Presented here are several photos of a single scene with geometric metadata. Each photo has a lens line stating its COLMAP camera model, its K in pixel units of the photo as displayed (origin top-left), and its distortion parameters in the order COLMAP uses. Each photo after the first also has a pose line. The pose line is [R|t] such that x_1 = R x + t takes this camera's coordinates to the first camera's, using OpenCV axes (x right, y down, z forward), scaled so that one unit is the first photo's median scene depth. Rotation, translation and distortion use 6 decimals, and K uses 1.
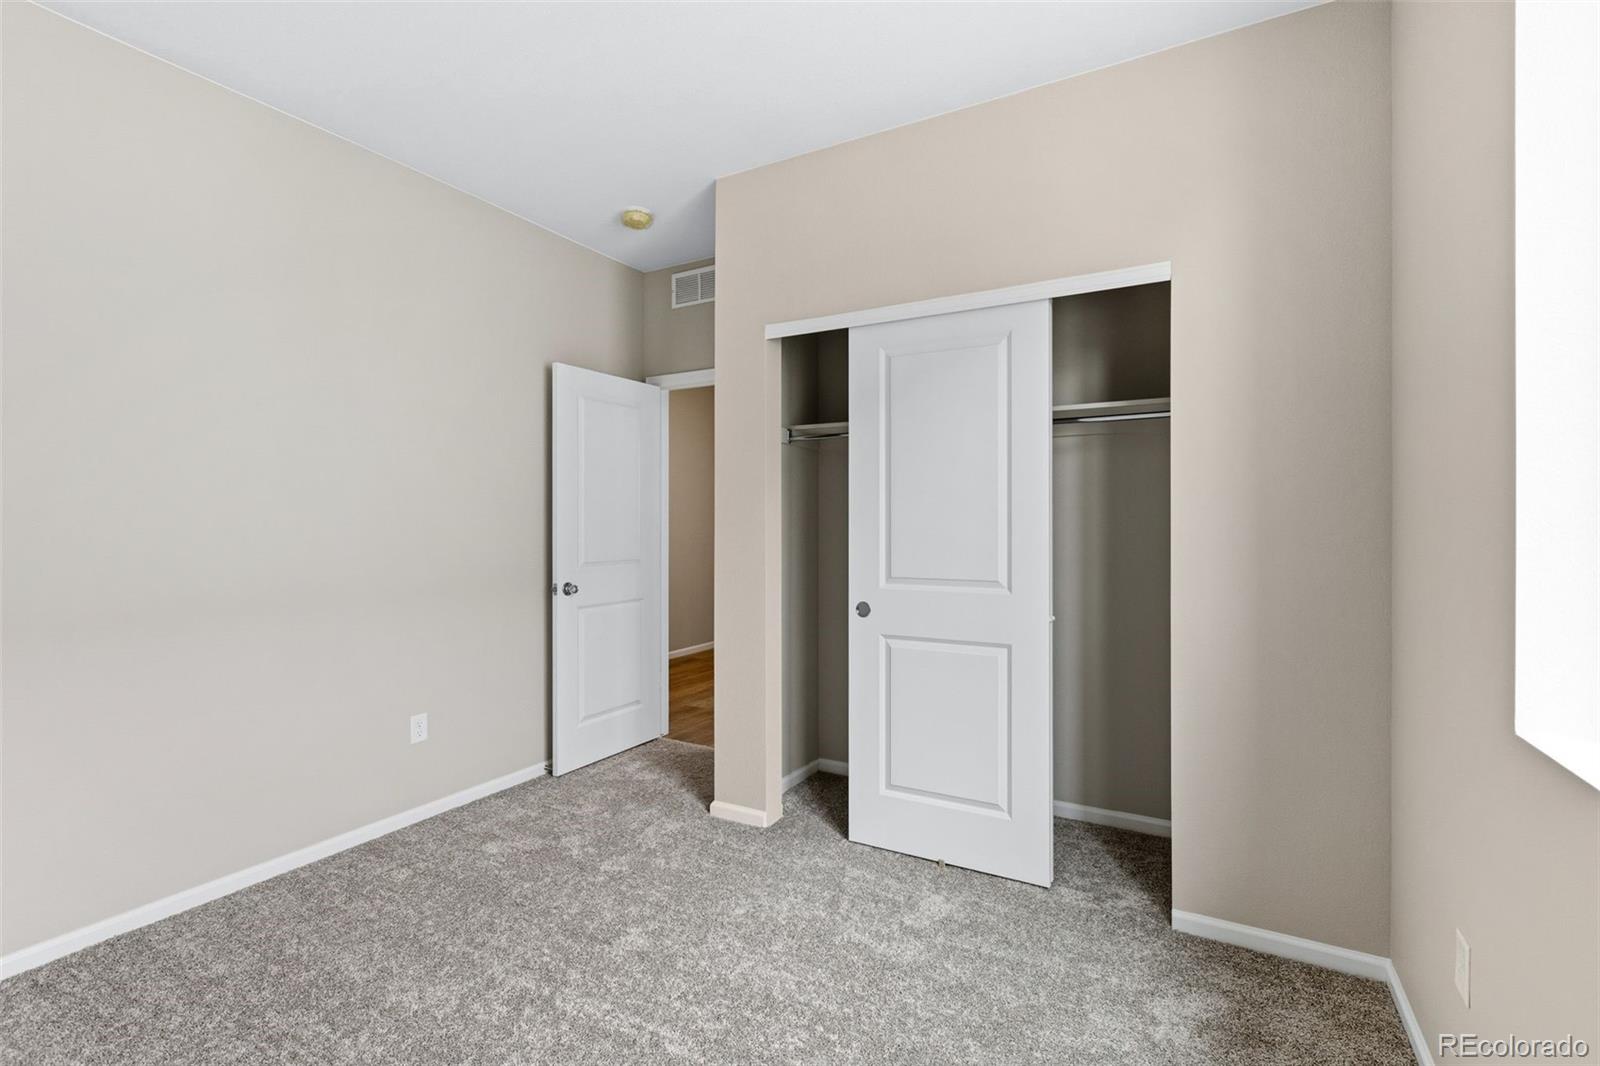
lens RADIAL K [[722.1, 0, 794.9], [0, 722.1, 518.5], [0, 0, 1]] dist [0.000065, 0.000552]
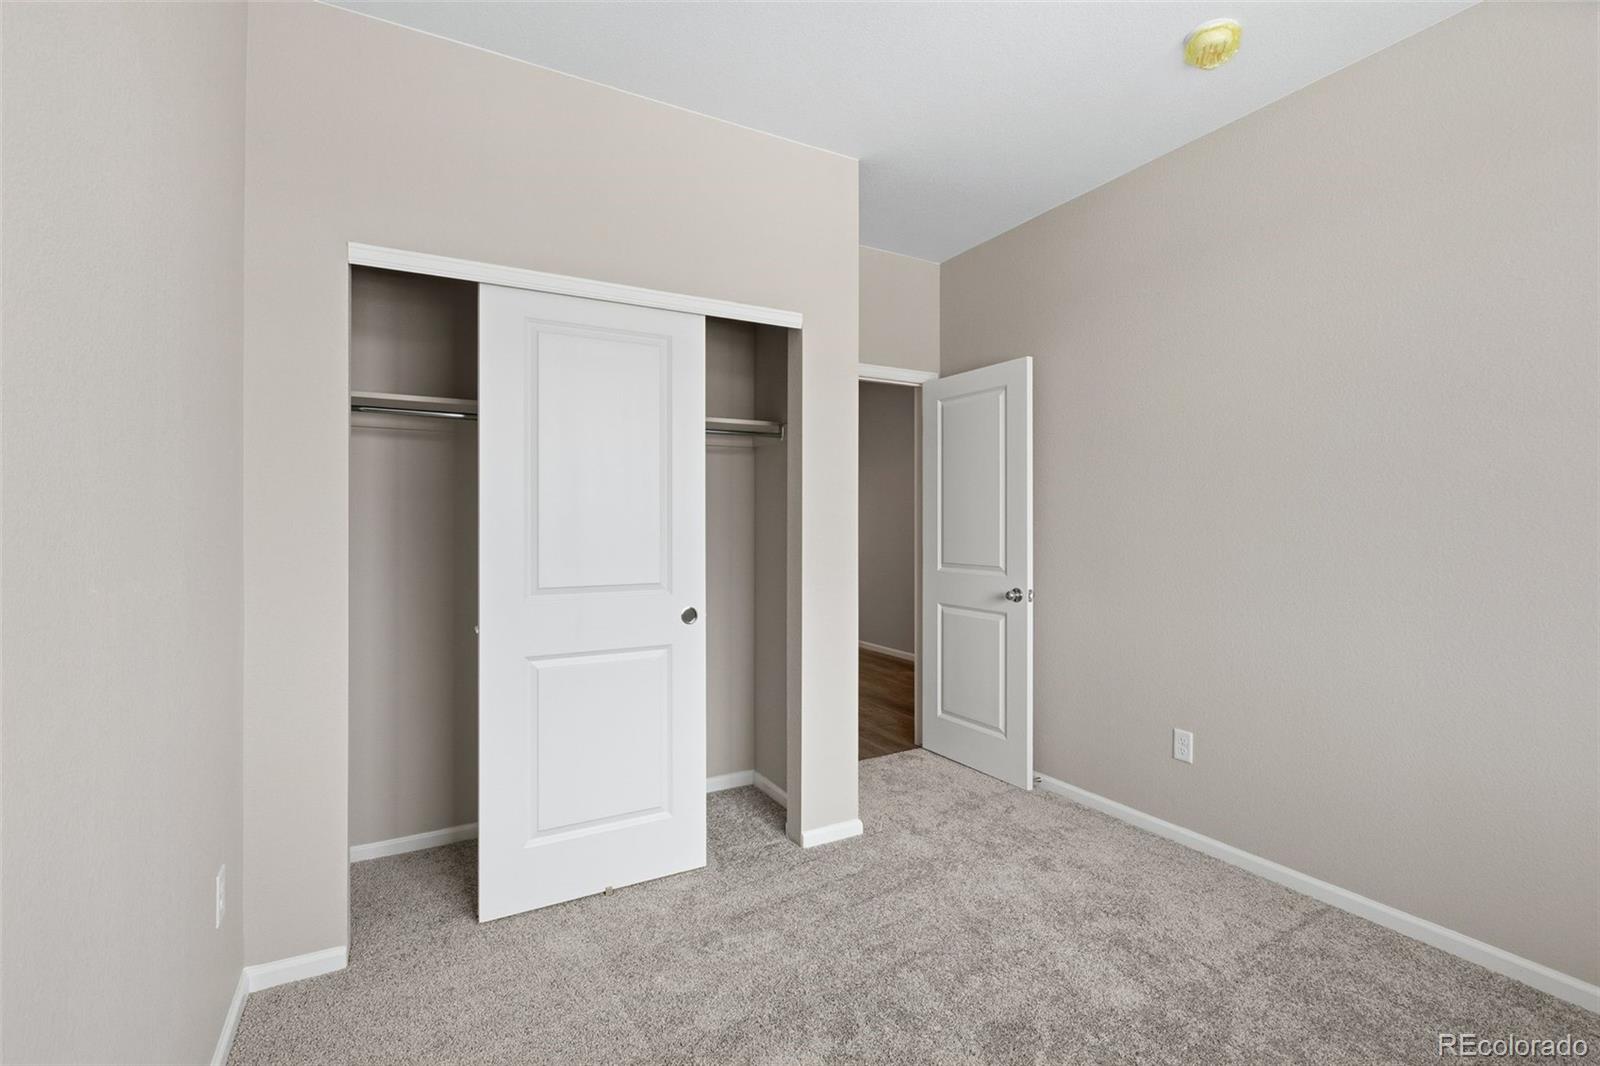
lens RADIAL K [[744.9, 0, 802.1], [0, 744.9, 516.5], [0, 0, 1]] dist [0.000332, 0.000073]
pose [[0.510645, 0.003896, 0.859783, -0.468041], [0.000764, 0.999987, -0.004984, 0.001794], [-0.859791, 0.003202, 0.510636, 0.271825]]
